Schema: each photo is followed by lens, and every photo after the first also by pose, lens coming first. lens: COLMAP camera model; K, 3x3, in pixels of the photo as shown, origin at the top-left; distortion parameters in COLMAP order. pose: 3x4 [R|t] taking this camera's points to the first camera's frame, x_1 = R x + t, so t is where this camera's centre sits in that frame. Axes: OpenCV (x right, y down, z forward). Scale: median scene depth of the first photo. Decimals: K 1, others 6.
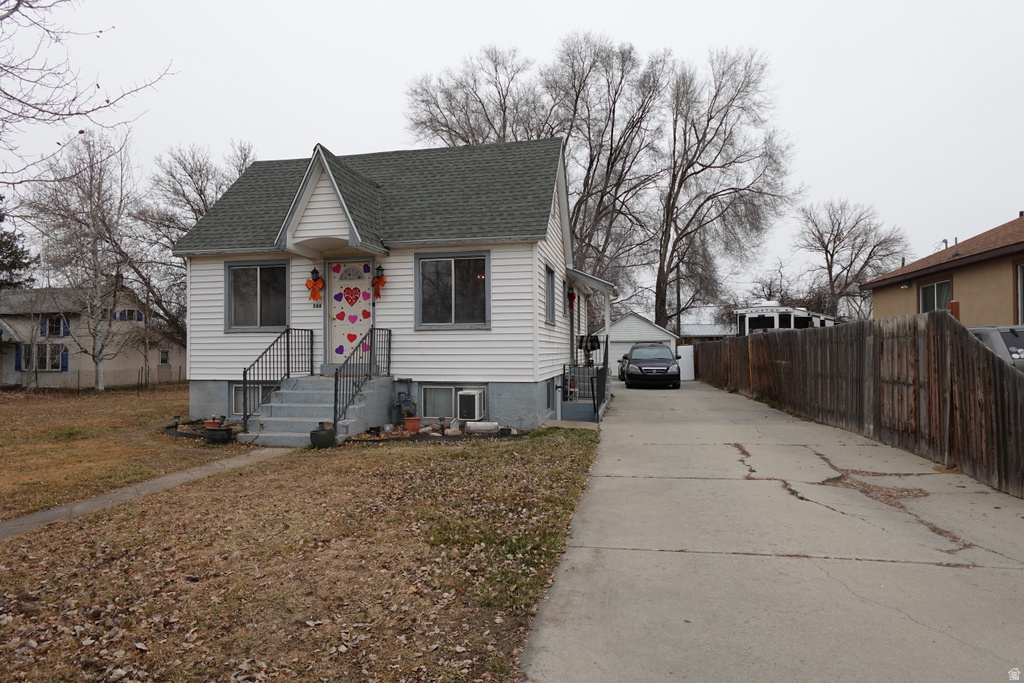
lens RADIAL K [[580.0, 0, 515.4], [0, 580.0, 339.3], [0, 0, 1]] dist [-0.000720, 0.000583]
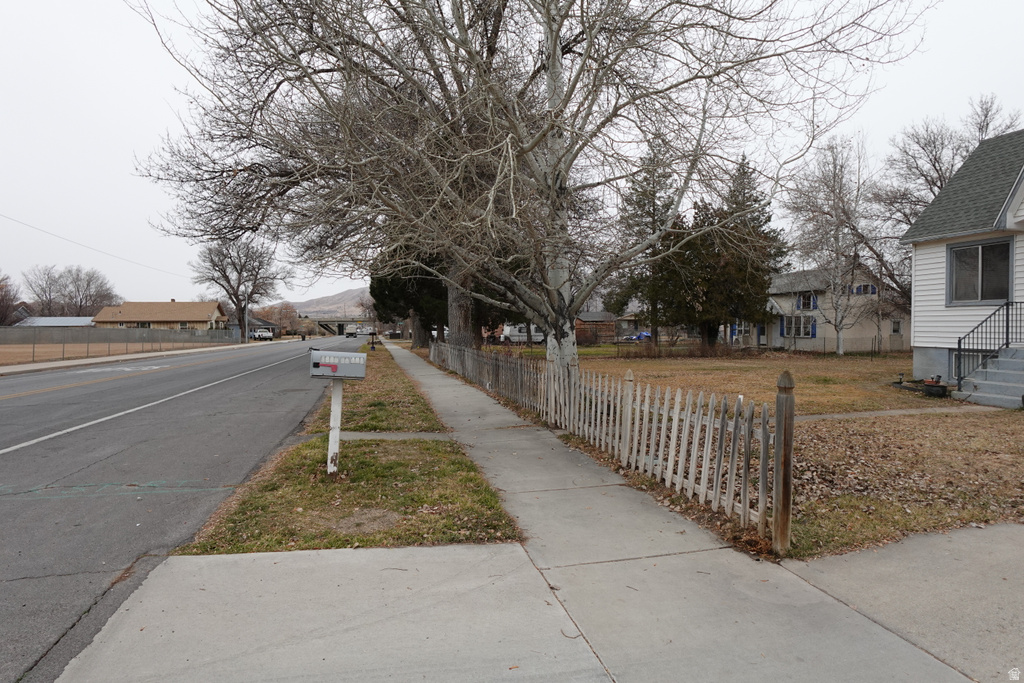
lens RADIAL K [[580.0, 0, 514.4], [0, 580.0, 341.8], [0, 0, 1]] dist [-0.000720, 0.000583]
pose [[0.427419, 0.030940, -0.903524, 0.078692], [0.020516, 0.998825, 0.043908, -0.004363], [0.903821, -0.037304, 0.426282, -0.120484]]
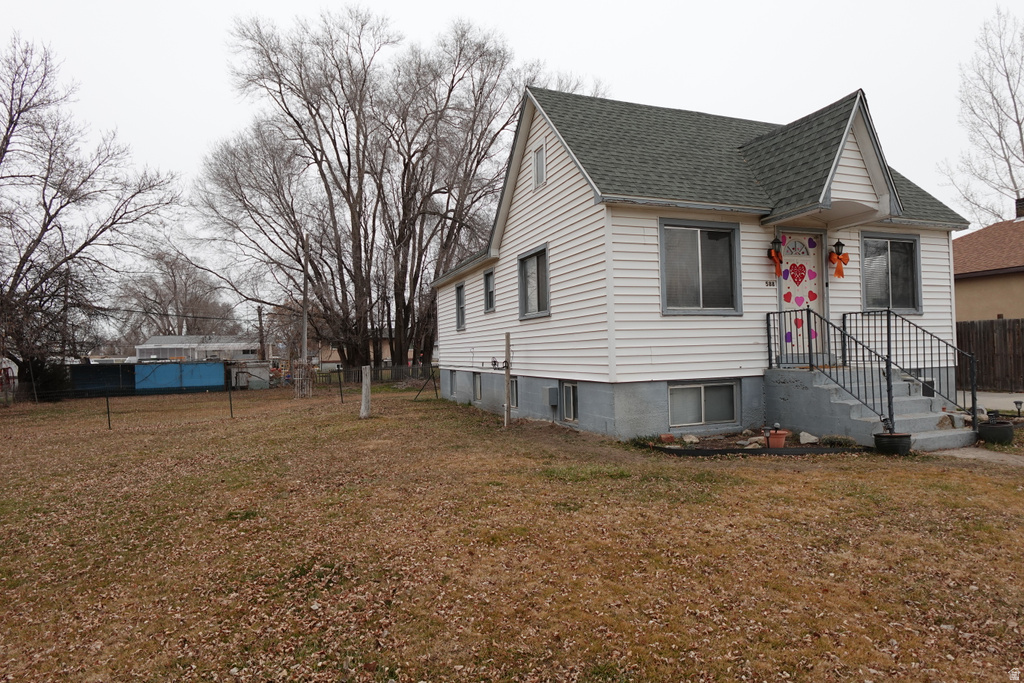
lens RADIAL K [[580.0, 0, 514.0], [0, 580.0, 335.2], [0, 0, 1]] dist [-0.000720, 0.000583]
pose [[0.847585, -0.000955, 0.530658, -0.466198], [0.011130, 0.999810, -0.015979, 0.010317], [-0.530542, 0.019449, 0.847435, 0.215881]]
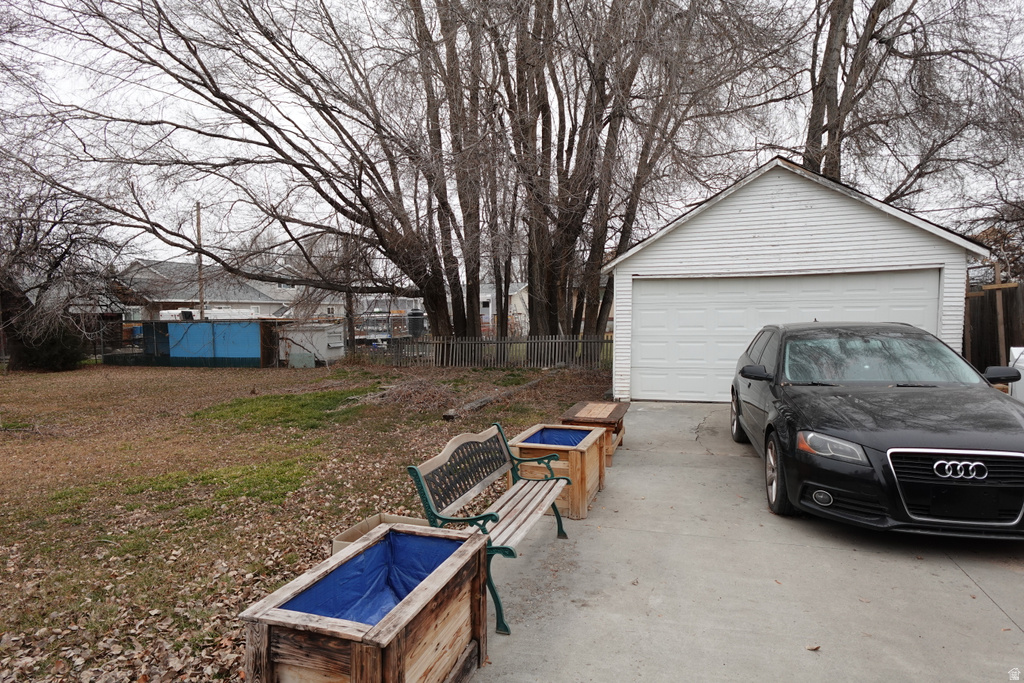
lens RADIAL K [[580.0, 0, 511.0], [0, 580.0, 341.6], [0, 0, 1]] dist [-0.000720, 0.000583]
pose [[0.993652, 0.001479, -0.112485, 0.134776], [0.004502, 0.998590, 0.052893, 0.030407], [0.112404, -0.053064, 0.992245, 0.921458]]
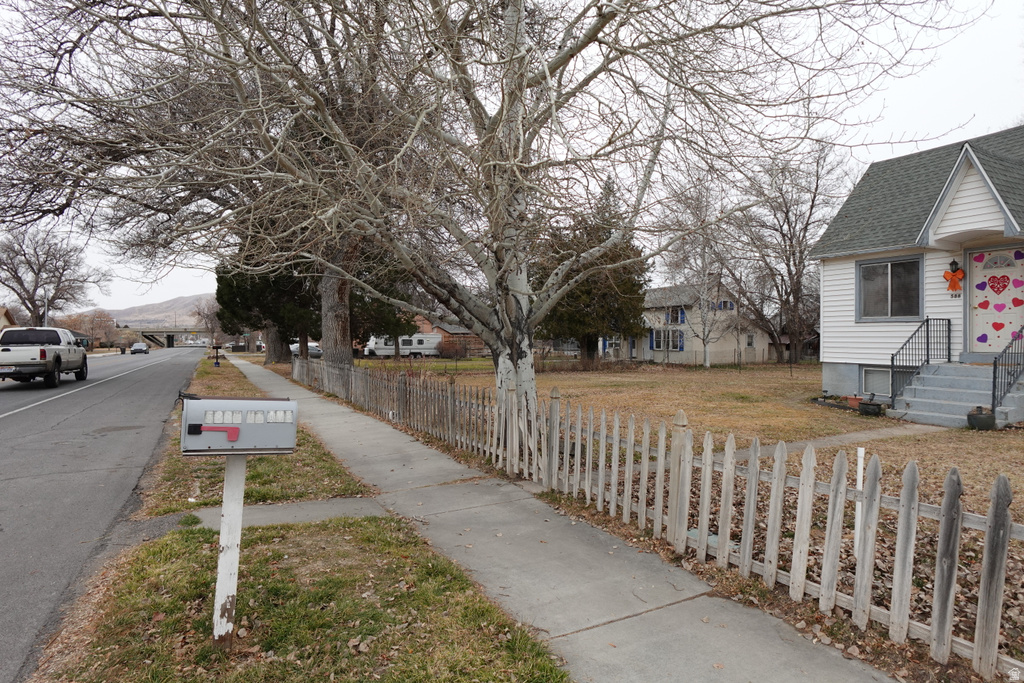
lens RADIAL K [[580.0, 0, 514.9], [0, 580.0, 342.4], [0, 0, 1]] dist [-0.000720, 0.000583]
pose [[0.635408, 0.013930, -0.772051, -0.017167], [0.012583, 0.999518, 0.028389, -0.005965], [0.772074, -0.027753, 0.634926, -0.117613]]
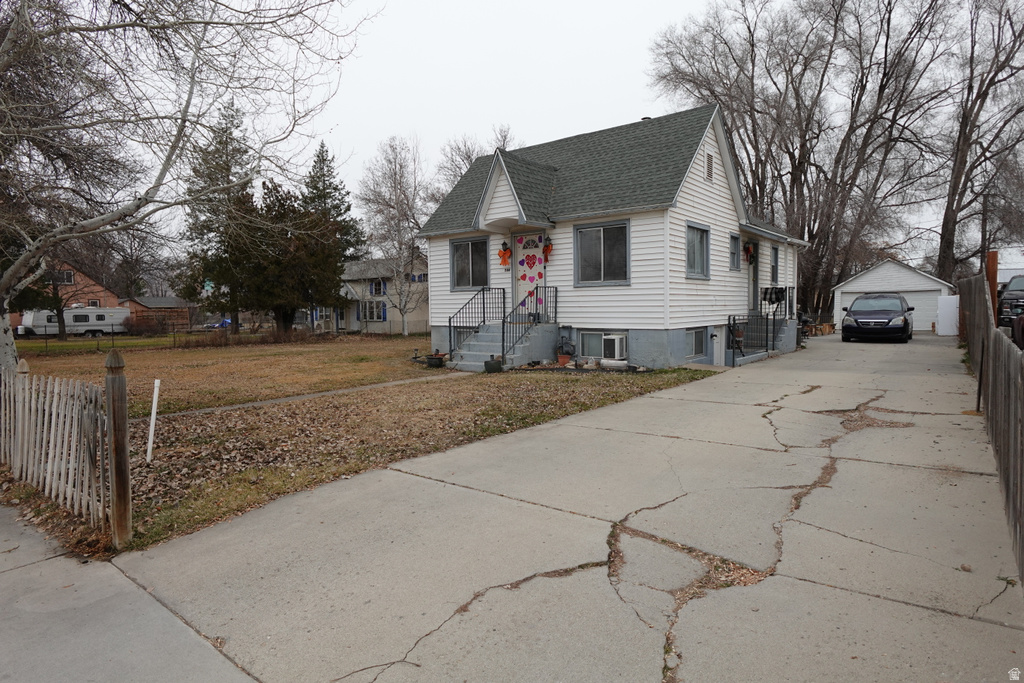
lens RADIAL K [[580.0, 0, 514.3], [0, 580.0, 339.4], [0, 0, 1]] dist [-0.000720, 0.000583]
pose [[0.891162, 0.019795, -0.453253, 0.117266], [0.016479, 0.996976, 0.075940, -0.000182], [0.453386, -0.075144, 0.888141, -0.074730]]
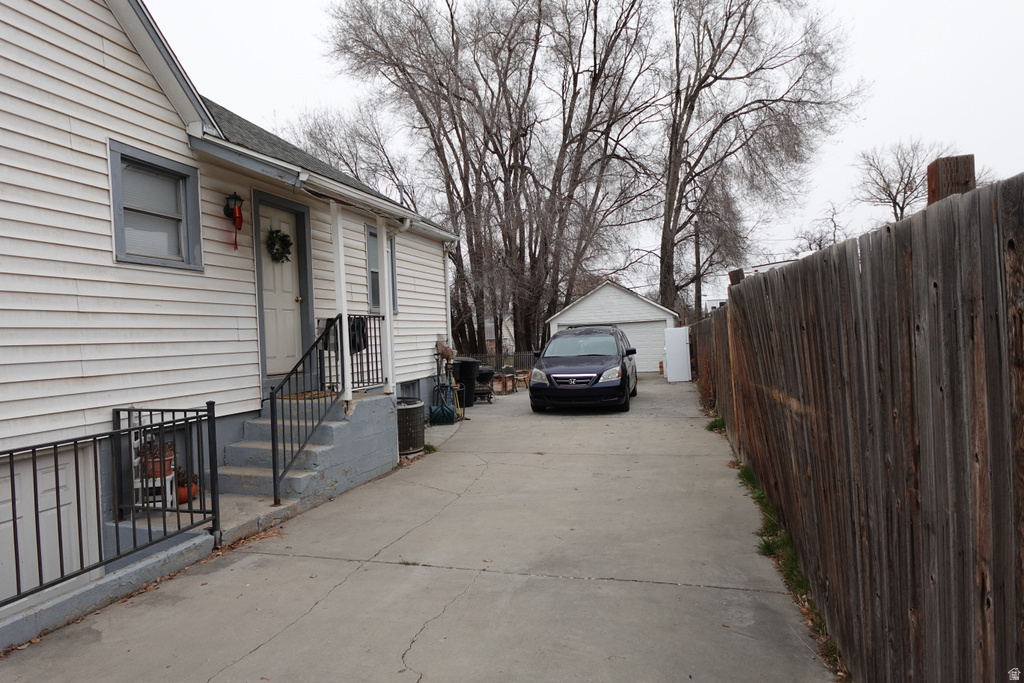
lens RADIAL K [[580.0, 0, 513.0], [0, 580.0, 336.6], [0, 0, 1]] dist [-0.000720, 0.000583]
pose [[0.995551, -0.033723, -0.087987, 0.183147], [0.035608, 0.999167, 0.019941, 0.002123], [0.087241, -0.022985, 0.995922, 0.374350]]
